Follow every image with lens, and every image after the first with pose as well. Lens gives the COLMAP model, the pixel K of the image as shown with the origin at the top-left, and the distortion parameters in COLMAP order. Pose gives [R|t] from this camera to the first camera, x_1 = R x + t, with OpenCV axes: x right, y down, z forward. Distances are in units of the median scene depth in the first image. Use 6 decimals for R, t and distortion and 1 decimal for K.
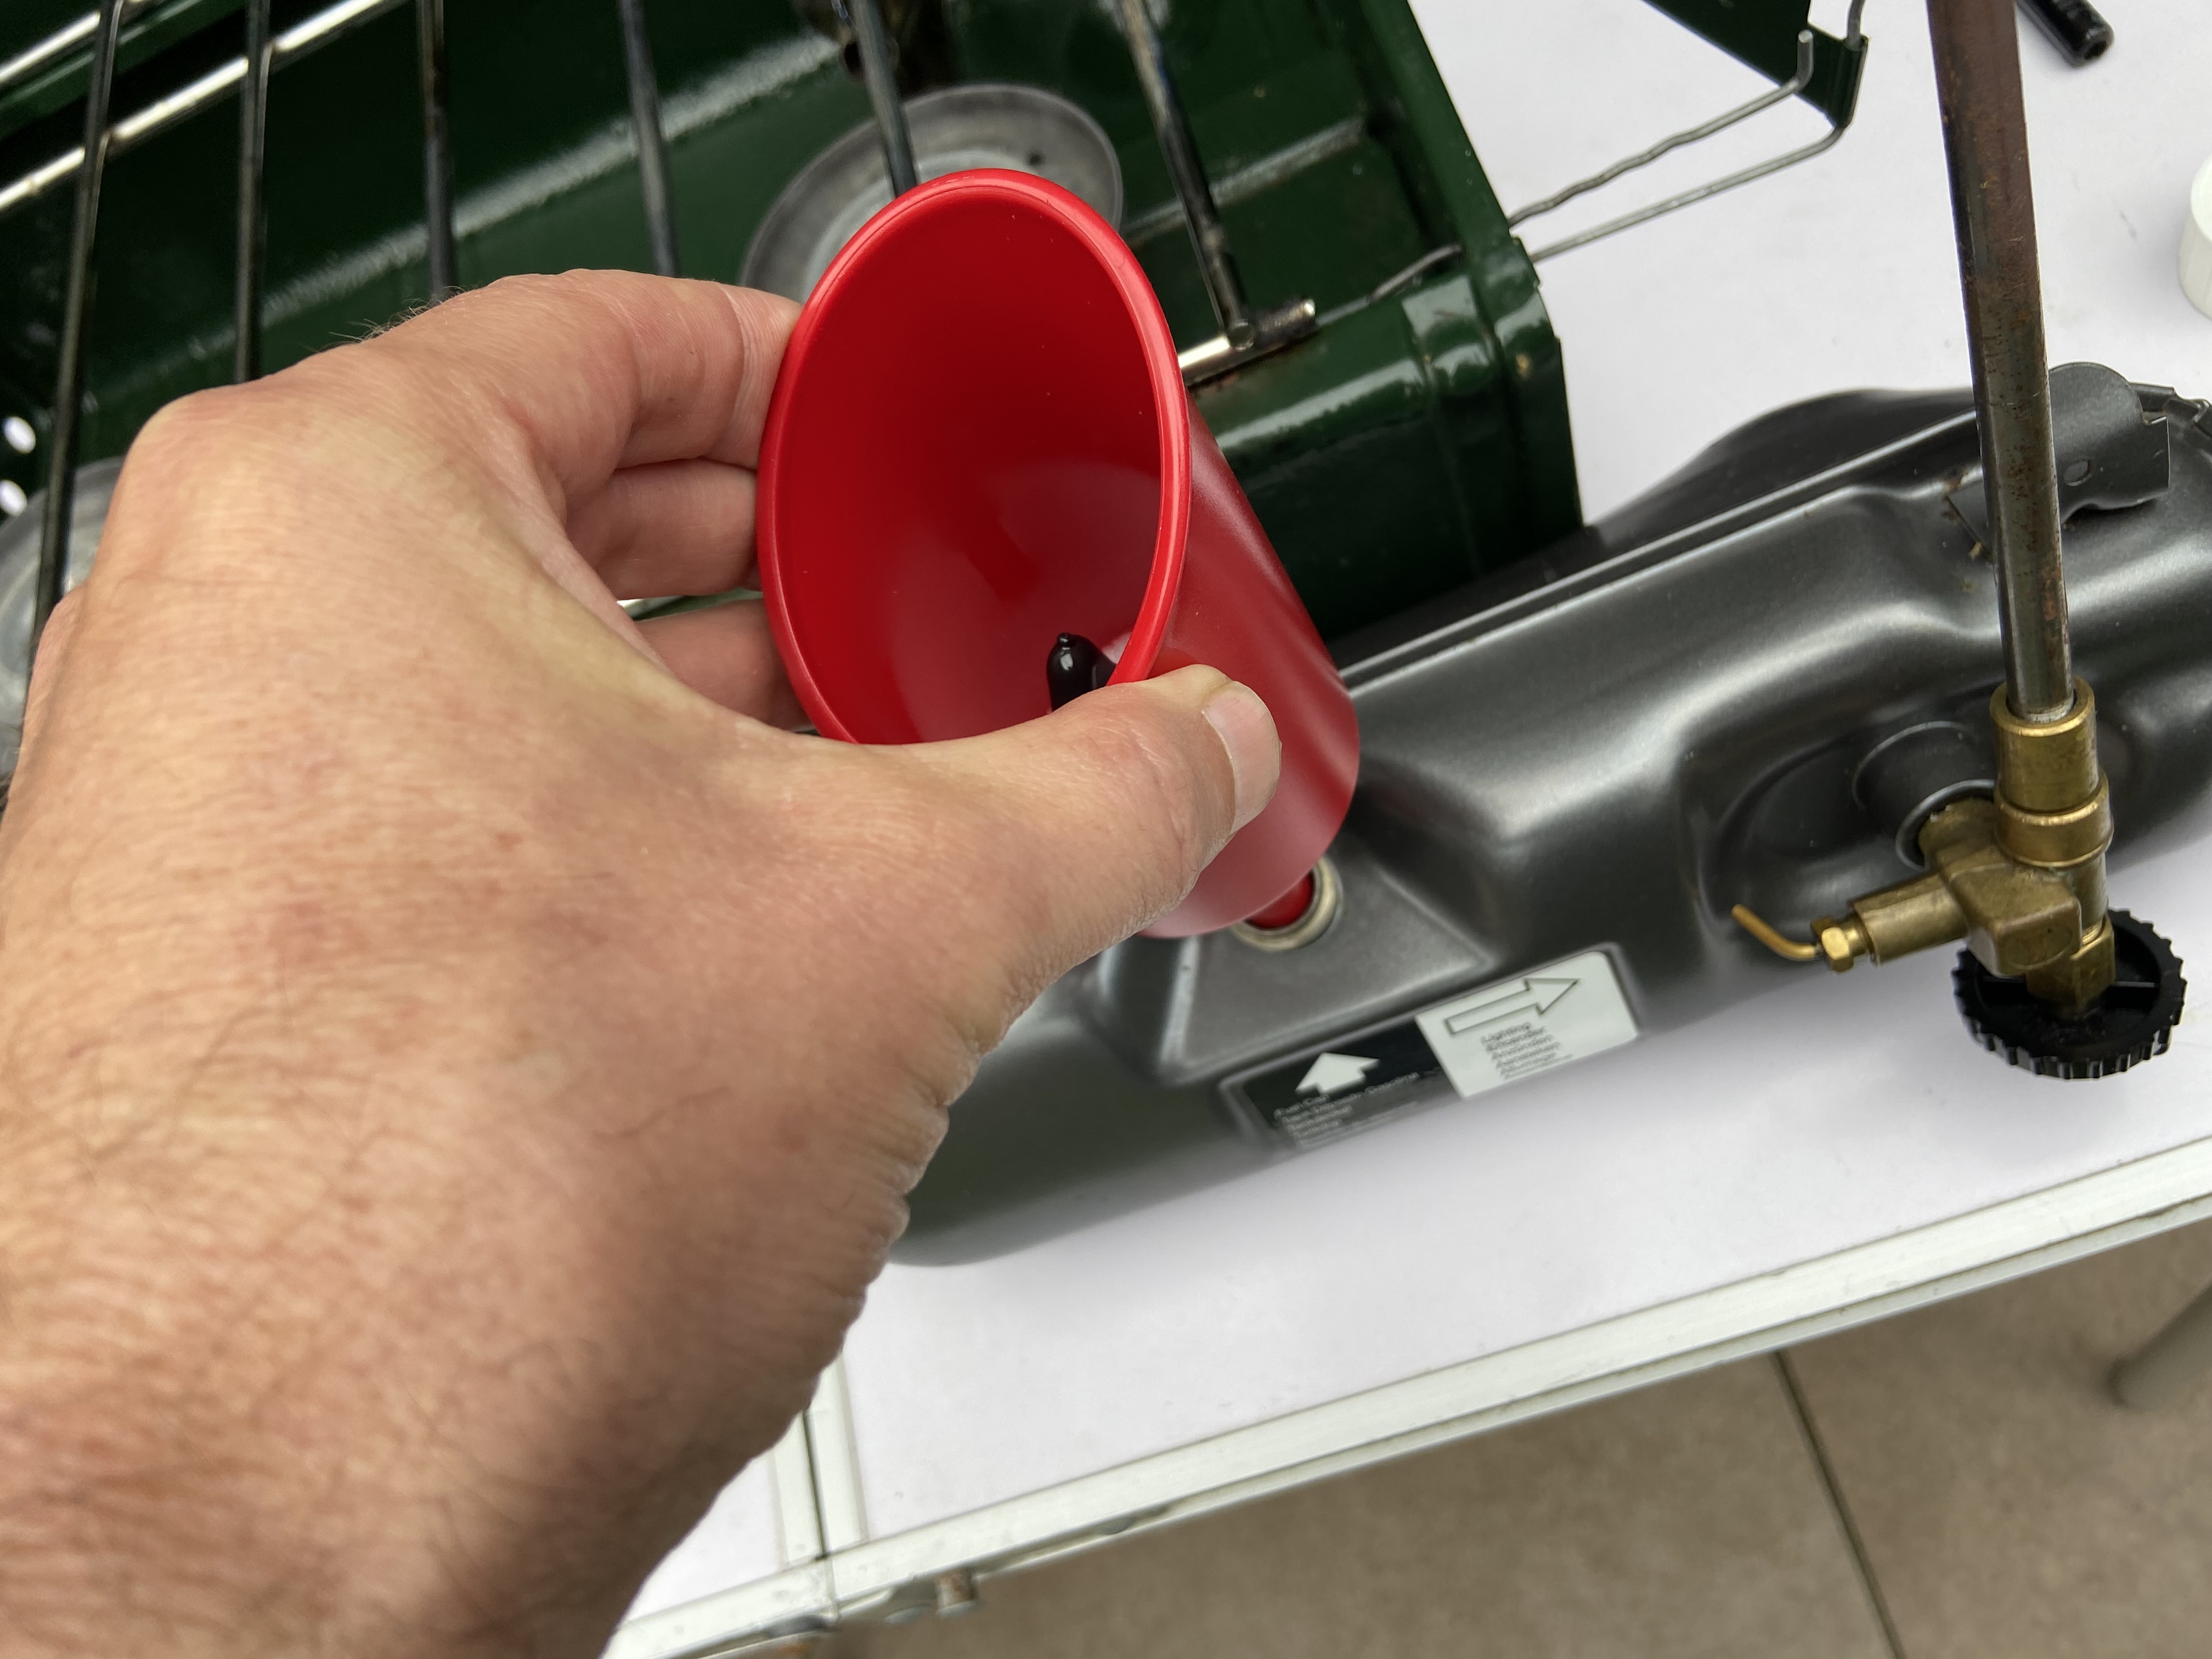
lens RADIAL K [[1675.7, 0, 1096.4], [0, 1675.7, 803.8], [0, 0, 1]] dist [0.137885, -0.194098]
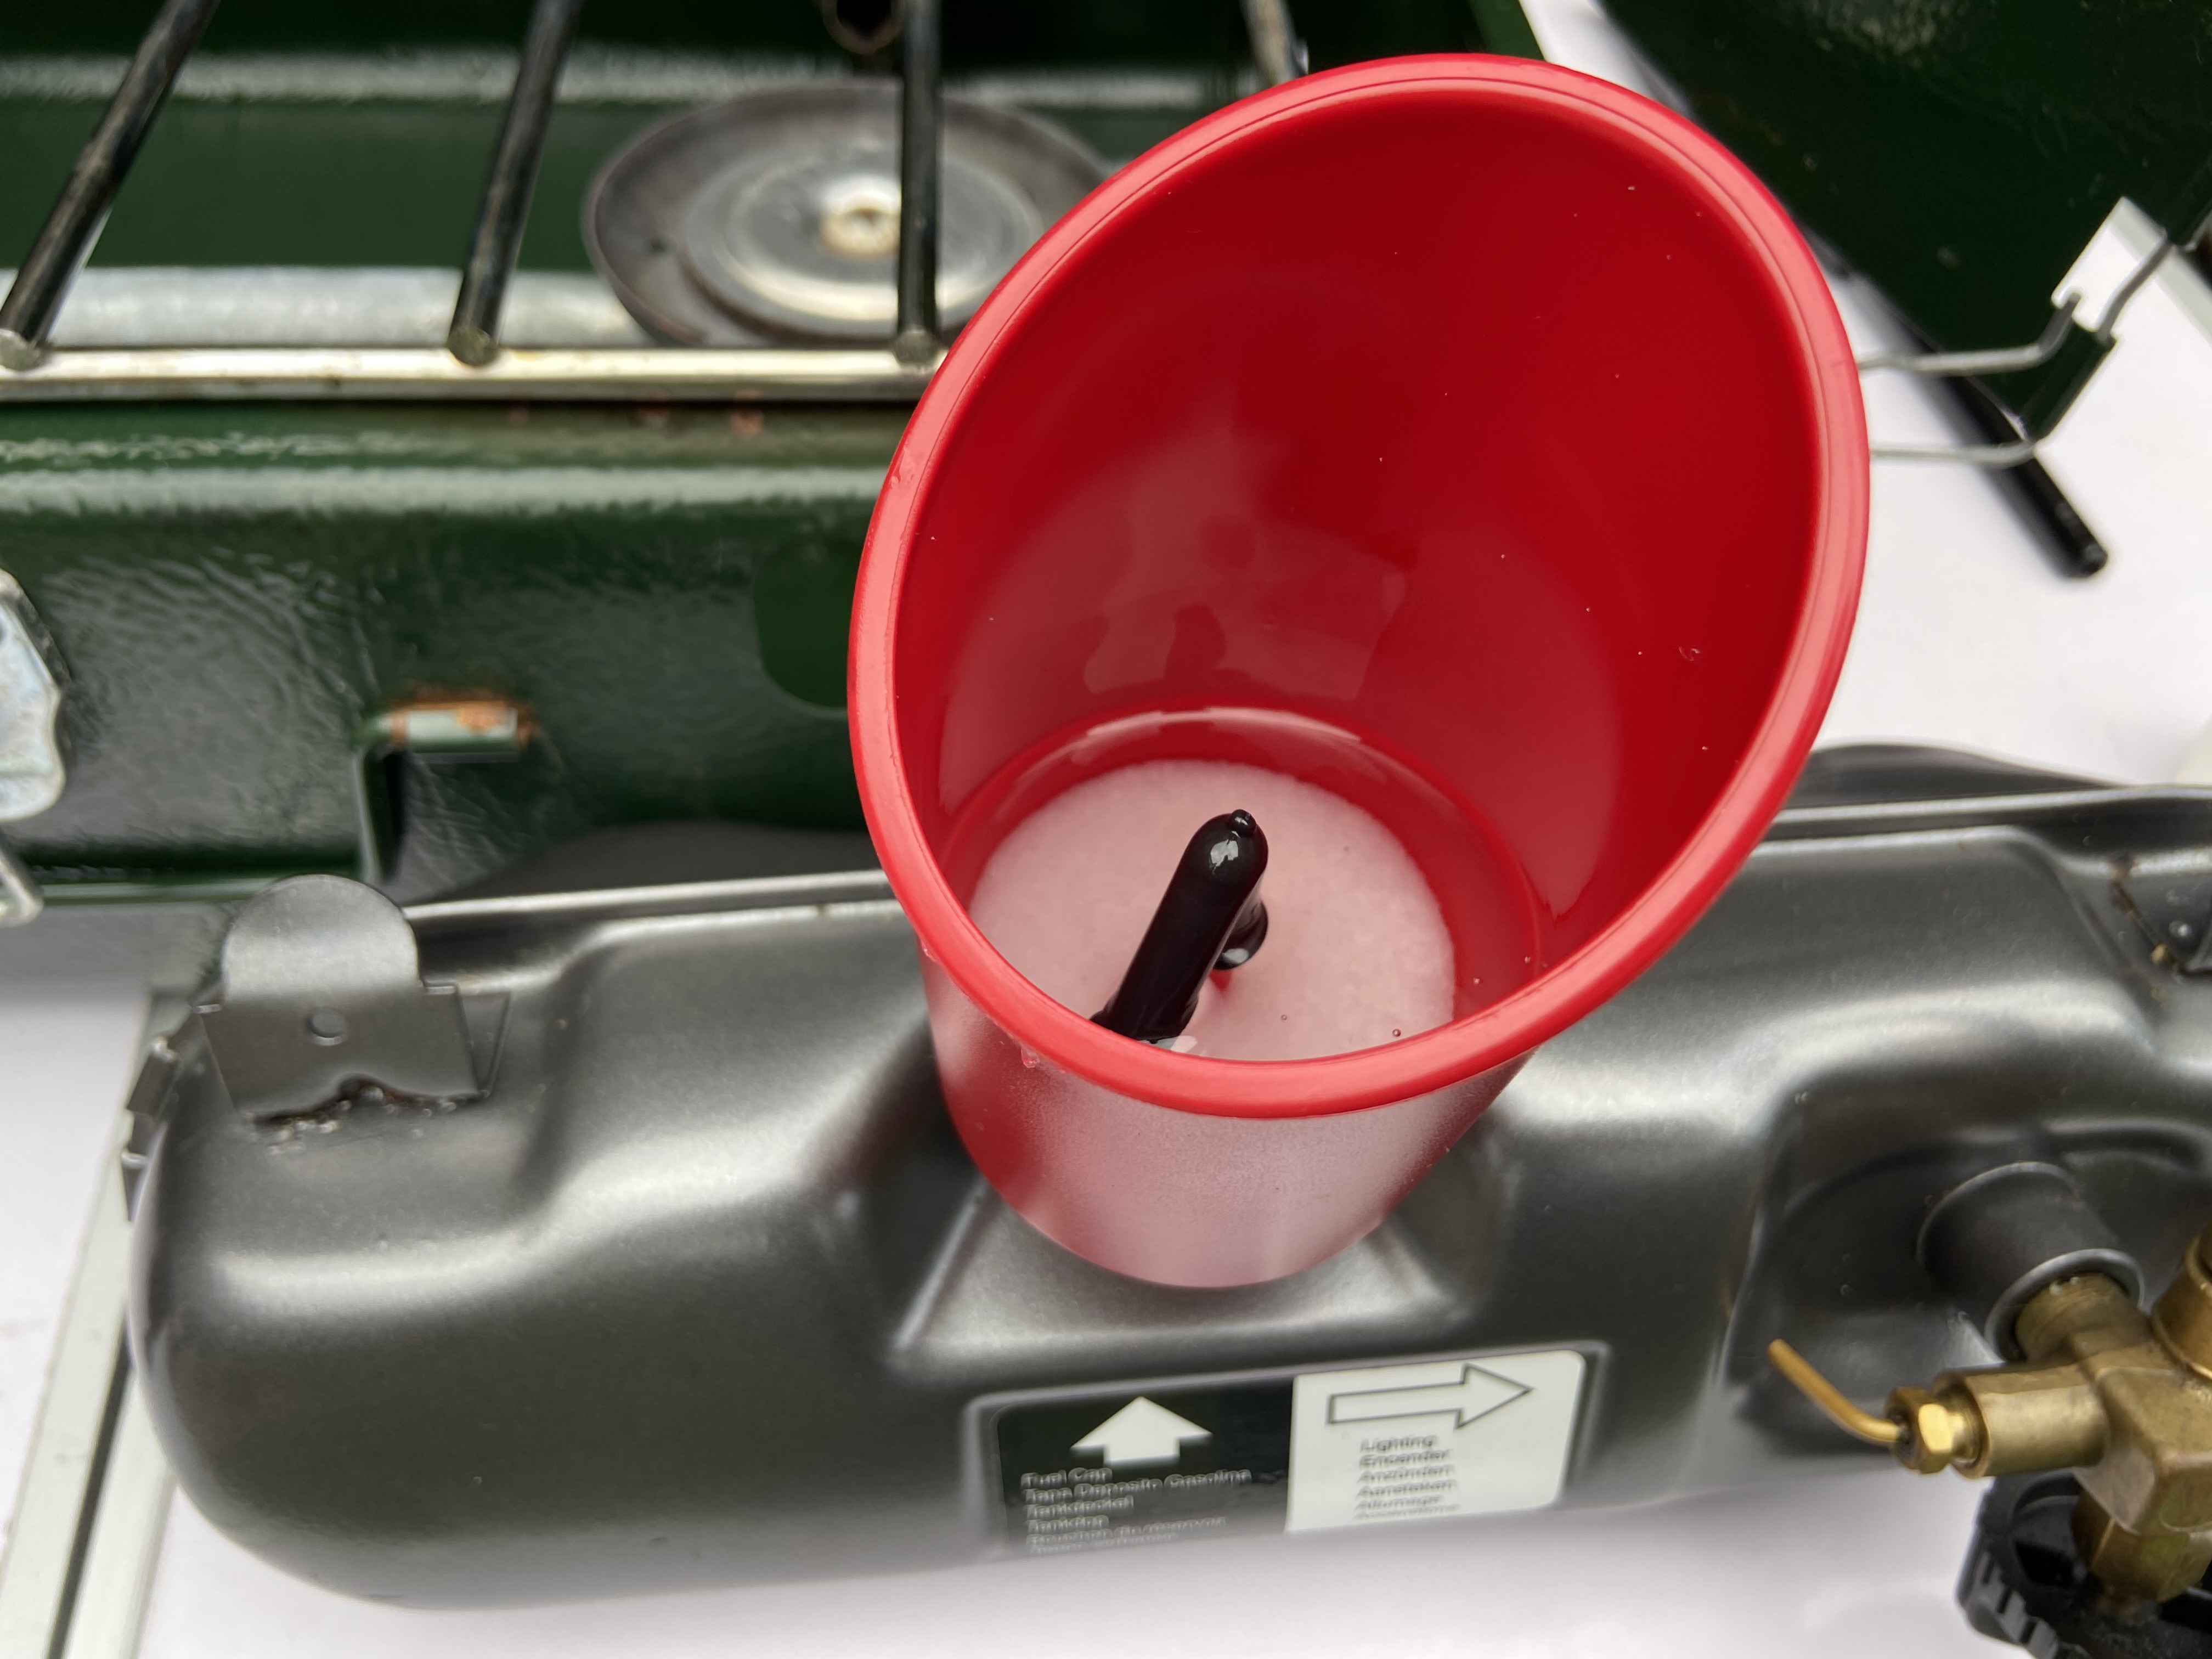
lens RADIAL K [[1682.9, 0, 1098.1], [0, 1682.9, 838.4], [0, 0, 1]] dist [0.123065, -0.179889]
pose [[0.906638, 0.352700, 0.231537, -0.098907], [-0.291363, 0.920315, -0.261015, 0.127948], [-0.305147, 0.169185, 0.937156, 0.382405]]
